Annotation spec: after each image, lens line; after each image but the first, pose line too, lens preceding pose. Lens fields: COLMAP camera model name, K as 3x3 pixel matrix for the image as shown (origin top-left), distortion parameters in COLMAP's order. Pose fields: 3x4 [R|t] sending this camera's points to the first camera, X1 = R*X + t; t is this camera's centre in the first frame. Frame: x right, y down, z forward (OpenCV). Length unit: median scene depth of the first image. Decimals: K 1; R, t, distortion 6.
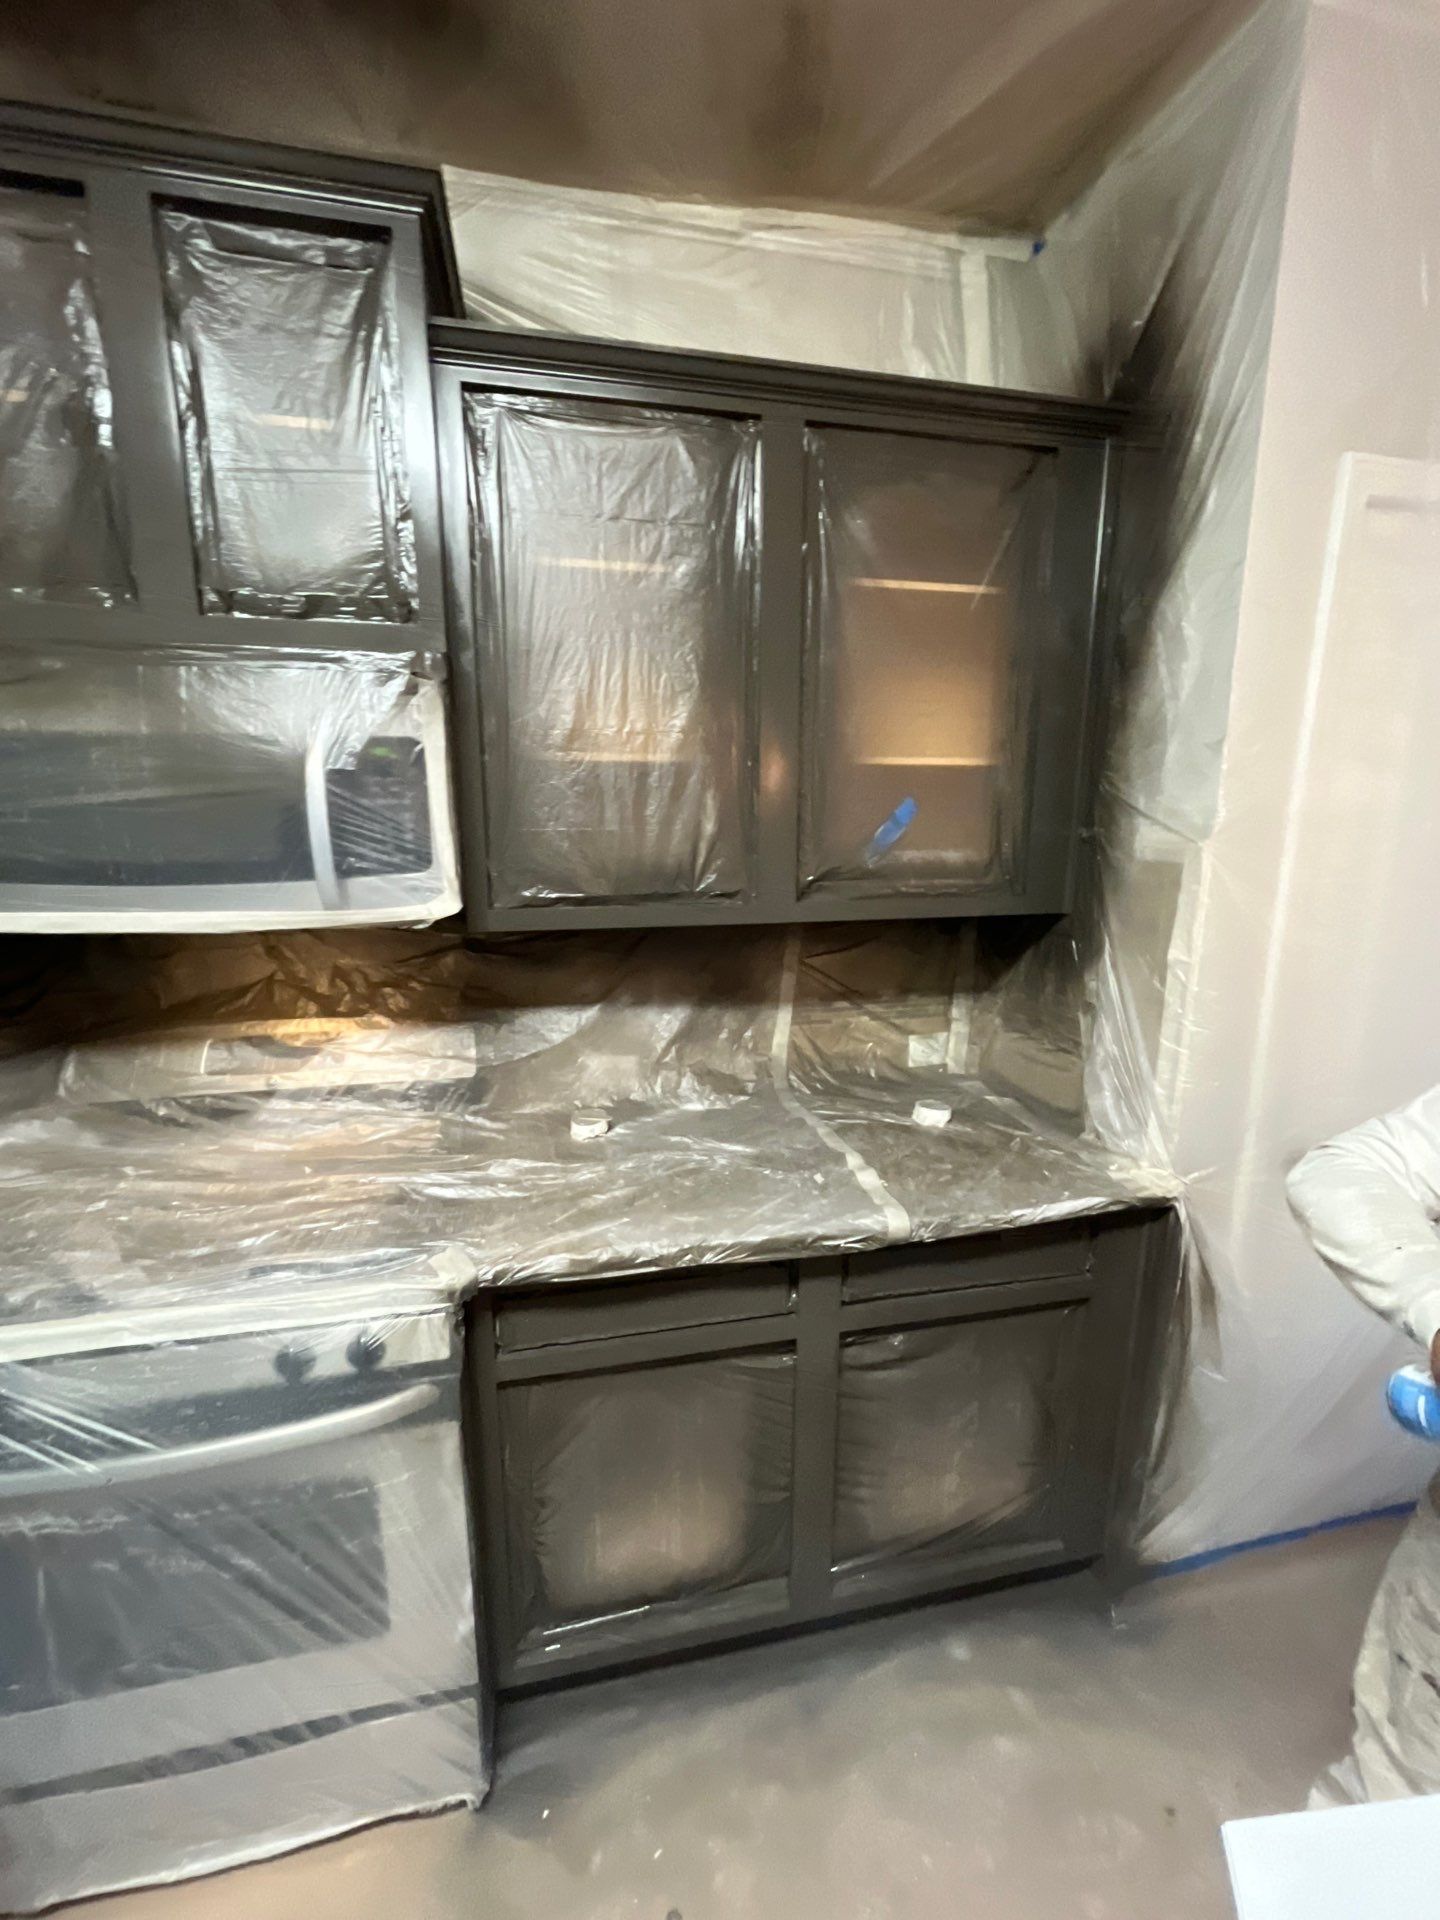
lens RADIAL K [[776.1, 0, 722.9], [0, 776.1, 960.2], [0, 0, 1]] dist [-0.002530, -0.000219]
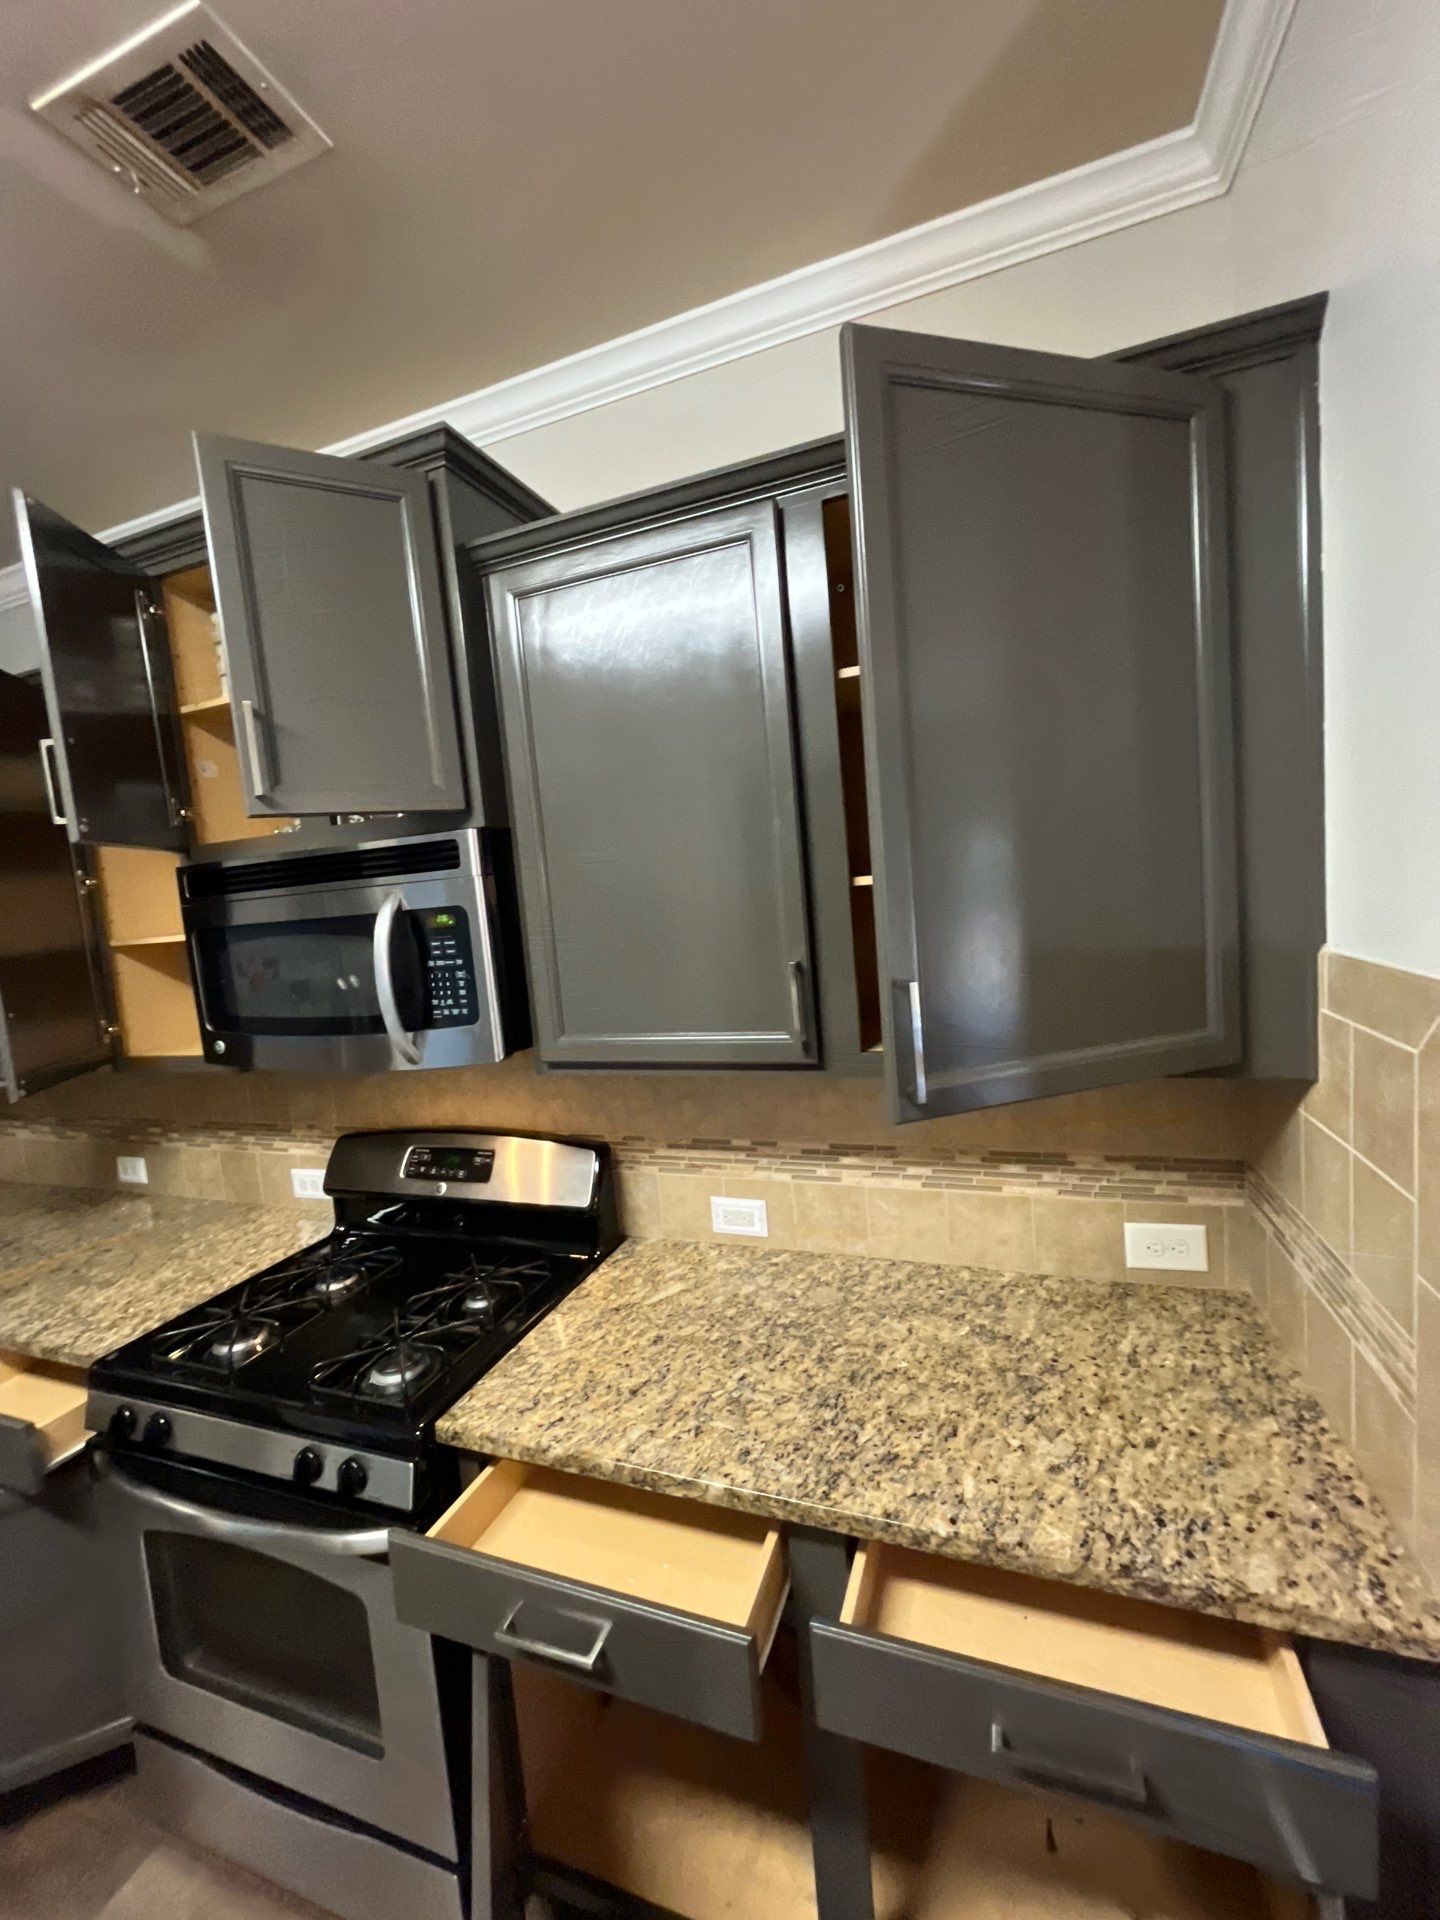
lens RADIAL K [[776.1, 0, 723.3], [0, 776.1, 963.8], [0, 0, 1]] dist [-0.002530, -0.000219]
pose [[0.840276, -0.019927, -0.541793, 0.504757], [-0.021318, 0.997337, -0.069744, -0.131577], [0.541740, 0.070154, 0.837613, 0.275704]]
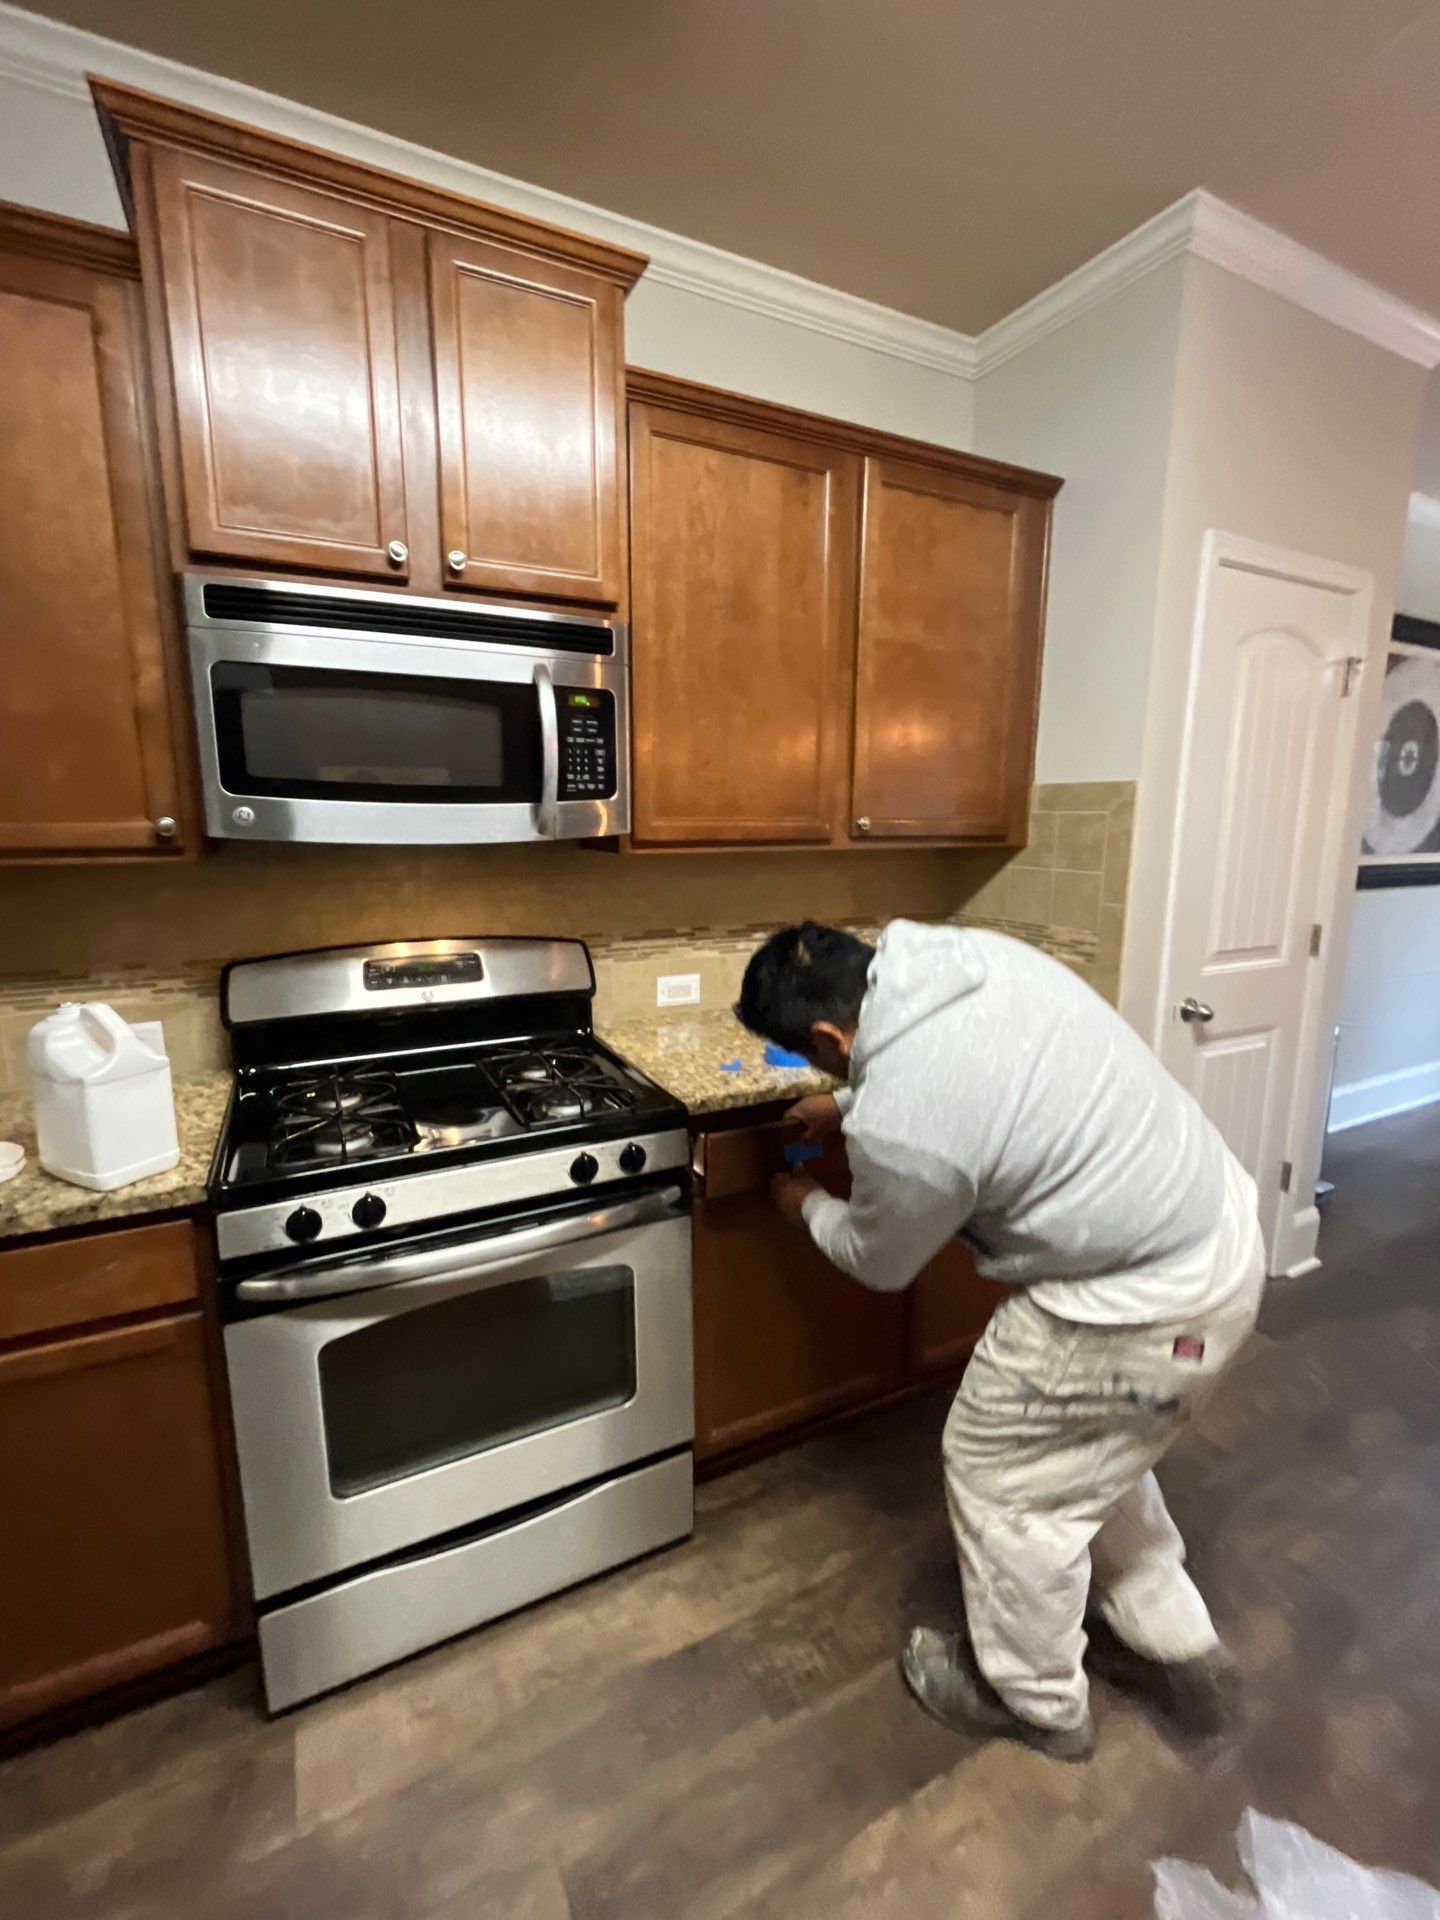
lens RADIAL K [[828.3, 0, 721.6], [0, 828.3, 959.8], [0, 0, 1]] dist [0.001649, 0.000067]
pose [[0.967633, -0.041592, 0.248911, -0.561216], [0.046723, 0.998799, -0.014738, 0.174492], [-0.247999, 0.025890, 0.968414, -0.326626]]
